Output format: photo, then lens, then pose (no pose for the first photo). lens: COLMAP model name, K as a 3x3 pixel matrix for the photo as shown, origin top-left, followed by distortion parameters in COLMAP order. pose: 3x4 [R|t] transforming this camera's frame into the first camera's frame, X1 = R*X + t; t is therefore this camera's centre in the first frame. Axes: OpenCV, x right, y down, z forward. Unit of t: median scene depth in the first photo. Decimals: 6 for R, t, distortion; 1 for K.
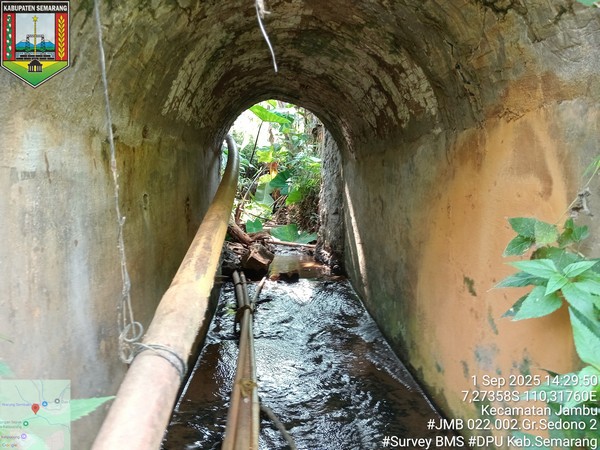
lens RADIAL K [[455.4, 0, 299.7], [0, 455.4, 226.7], [0, 0, 1]] dist [0.060286, -0.113147]
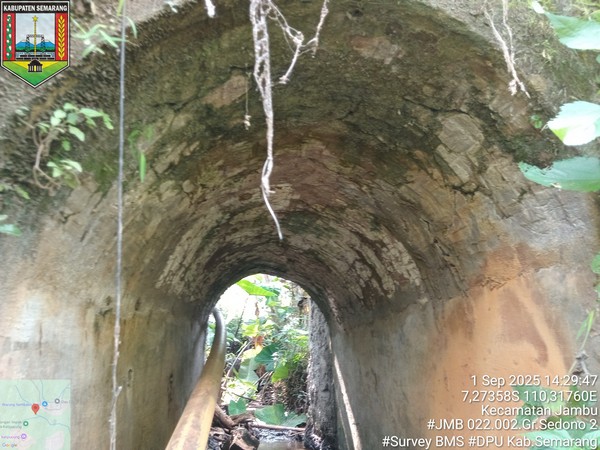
lens RADIAL K [[455.4, 0, 300.6], [0, 455.4, 223.5], [0, 0, 1]] dist [0.060286, -0.113147]
pose [[0.999268, -0.007199, 0.037560, -0.011715], [0.020713, 0.927476, -0.373308, 0.007812], [-0.032148, 0.373813, 0.926947, -0.005989]]
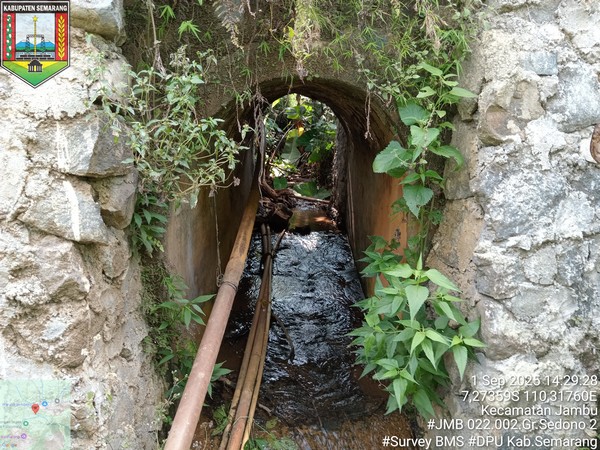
lens RADIAL K [[455.4, 0, 299.2], [0, 455.4, 224.5], [0, 0, 1]] dist [0.060286, -0.113147]
pose [[0.996712, 0.042123, -0.069222, 0.105167], [-0.032139, 0.989702, 0.139491, -0.165878], [0.074385, -0.136808, 0.987801, -0.569021]]
